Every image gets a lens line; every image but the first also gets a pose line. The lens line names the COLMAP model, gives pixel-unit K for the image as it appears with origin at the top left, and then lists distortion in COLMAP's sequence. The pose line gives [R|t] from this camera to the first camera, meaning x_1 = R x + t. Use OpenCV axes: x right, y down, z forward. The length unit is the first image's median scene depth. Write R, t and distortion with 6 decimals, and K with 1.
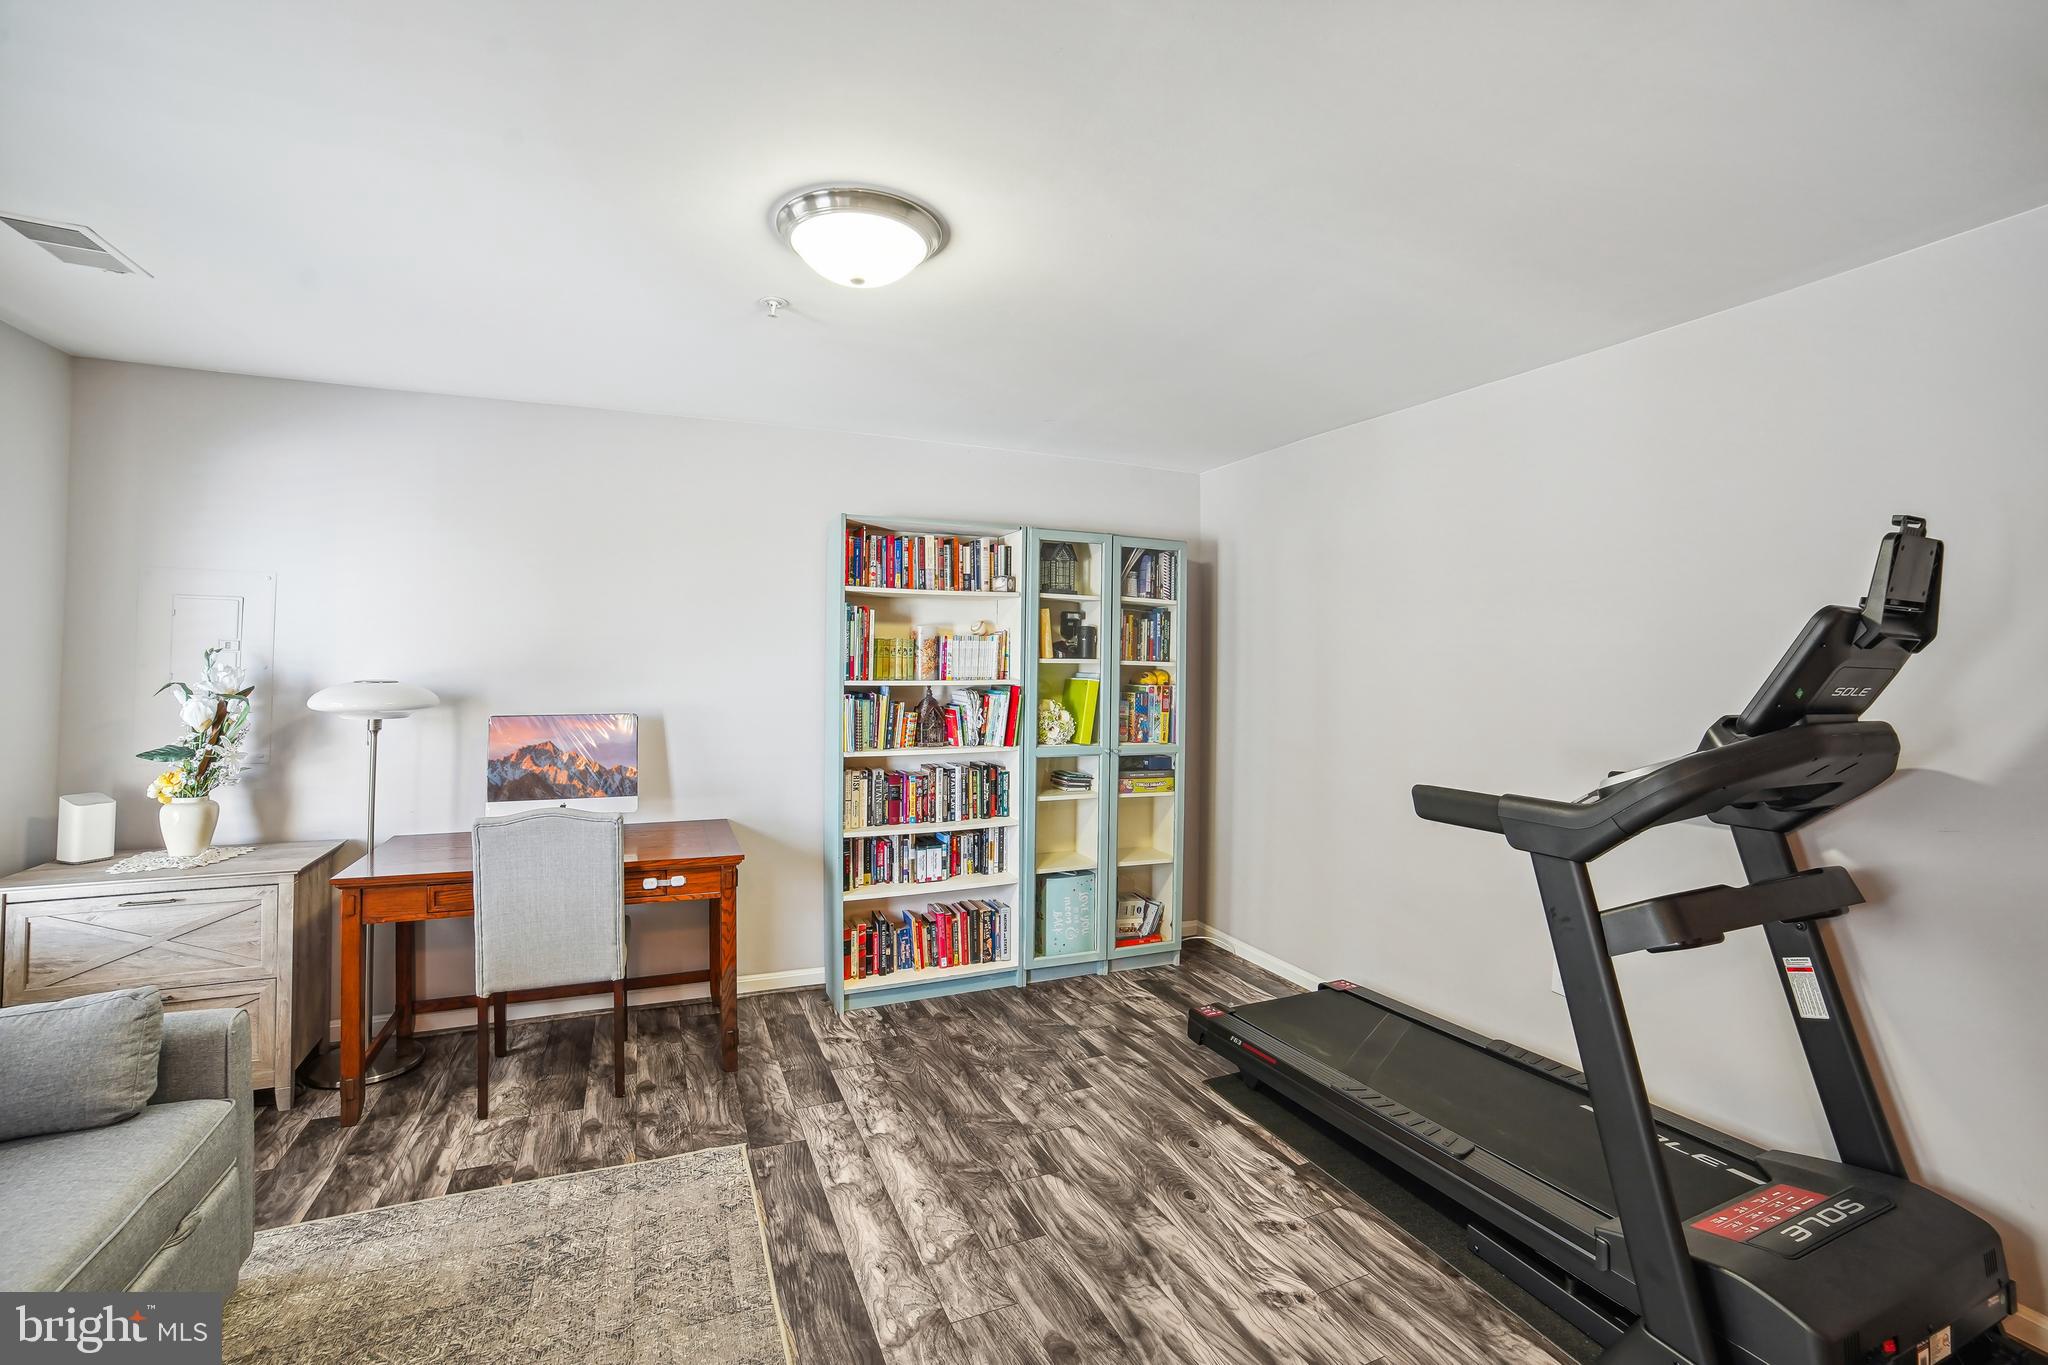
lens RADIAL K [[894.6, 0, 1063.1], [0, 894.6, 644.8], [0, 0, 1]] dist [-0.095658, 0.030071]
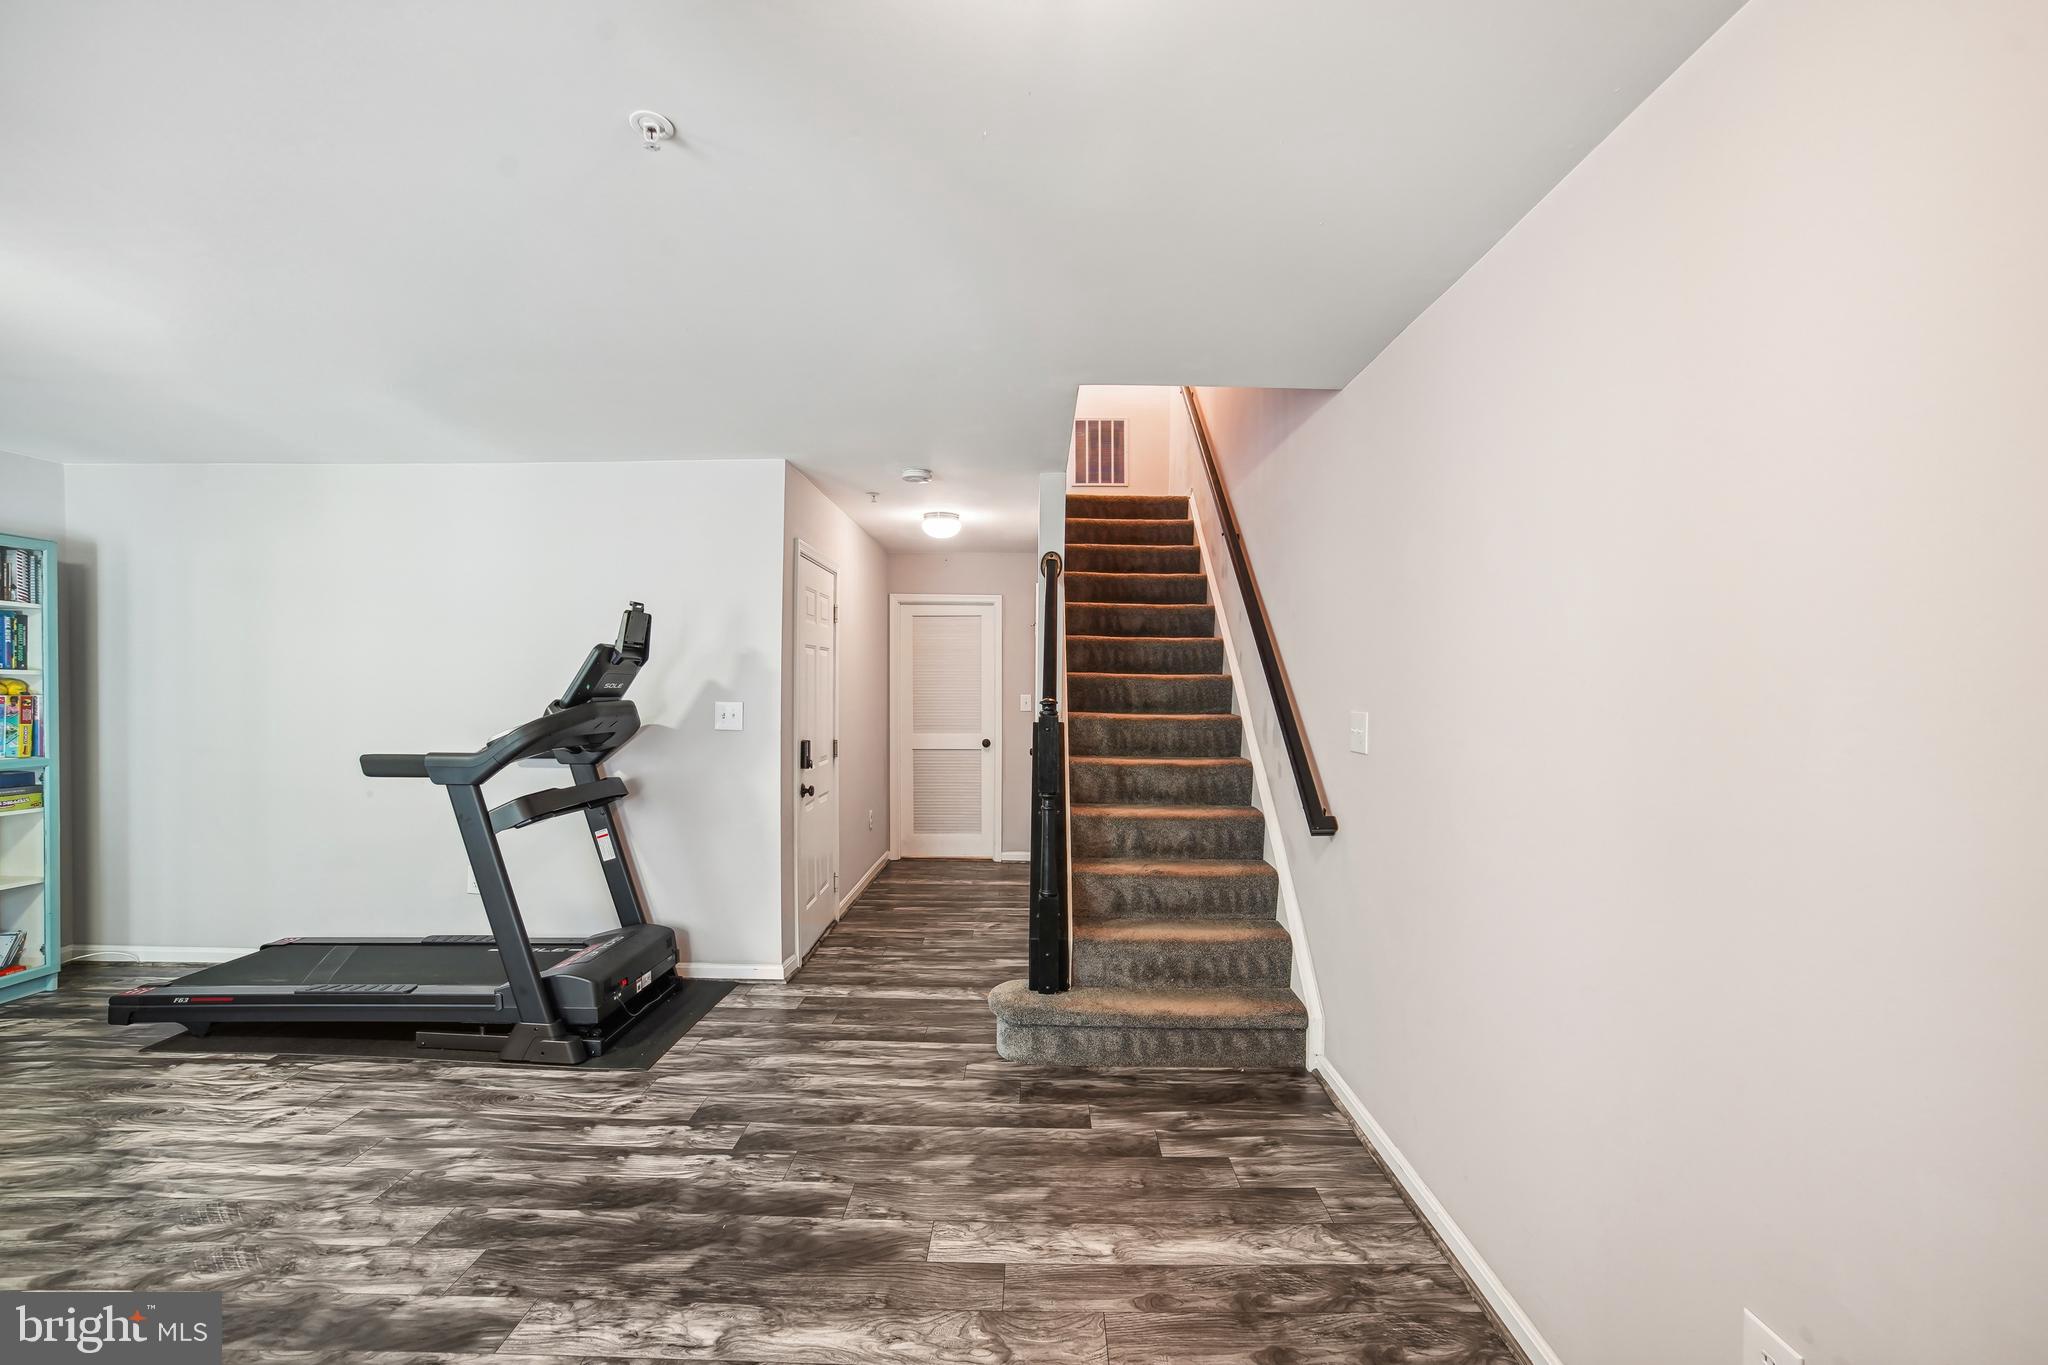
lens RADIAL K [[852.9, 0, 1020.9], [0, 852.9, 674.2], [0, 0, 1]] dist [-0.082876, 0.027897]
pose [[0.453181, -0.004930, 0.891405, -0.214880], [-0.017607, 0.999740, 0.014480, -0.009242], [-0.891245, -0.022257, 0.452976, -0.405307]]
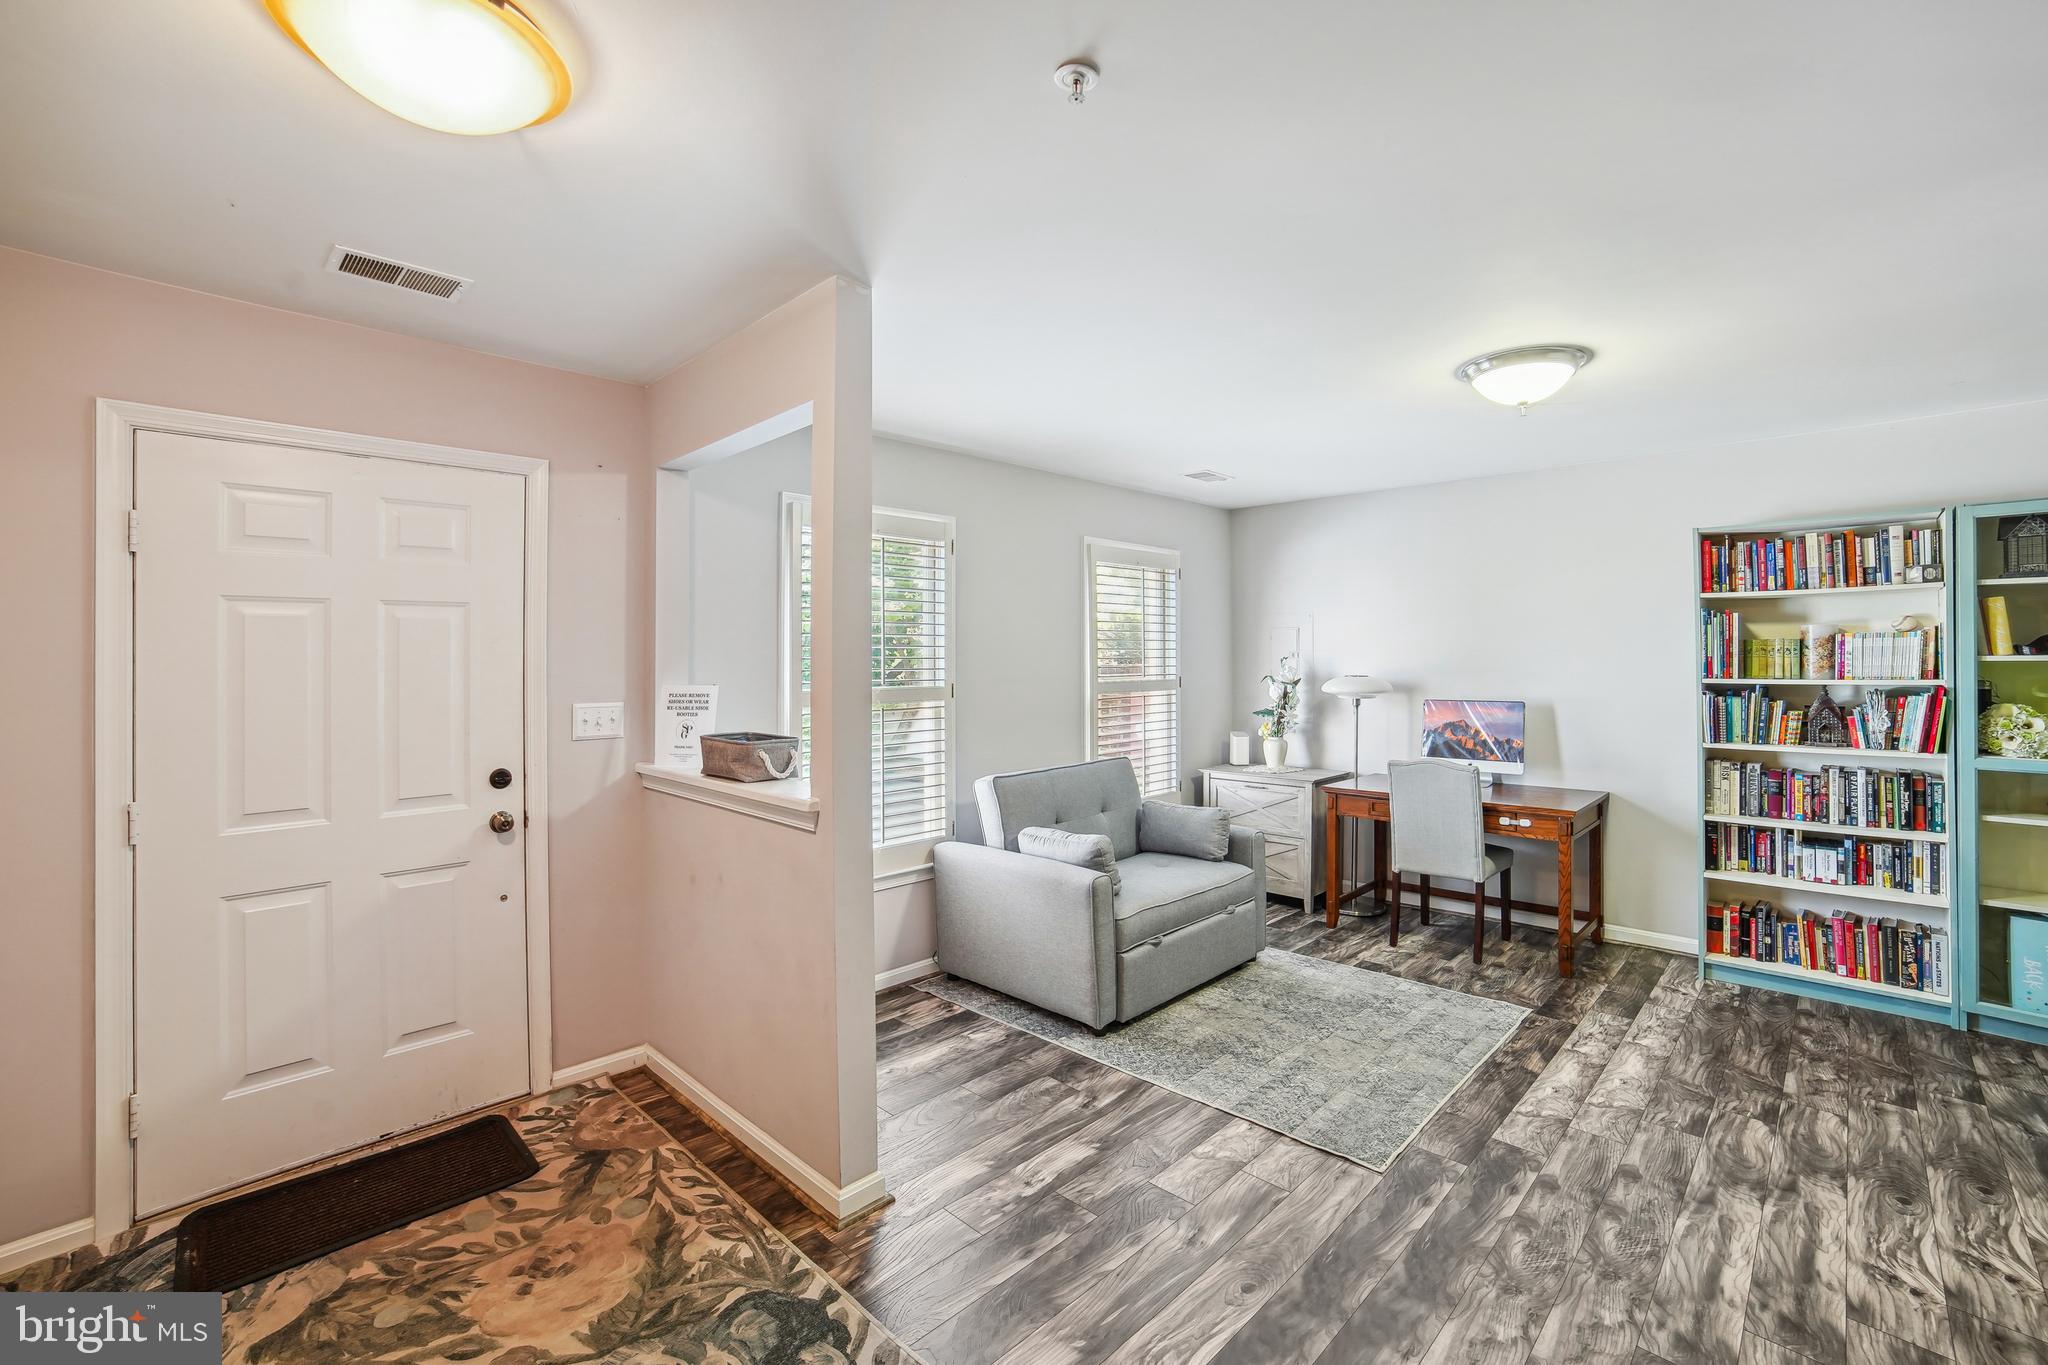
lens RADIAL K [[869.4, 0, 1024.5], [0, 869.4, 662.9], [0, 0, 1]] dist [-0.088703, 0.032395]
pose [[0.359248, -0.005384, -0.933227, 0.469047], [0.026306, 0.999644, 0.004360, -0.006771], [0.932871, -0.026116, 0.359262, -0.186747]]
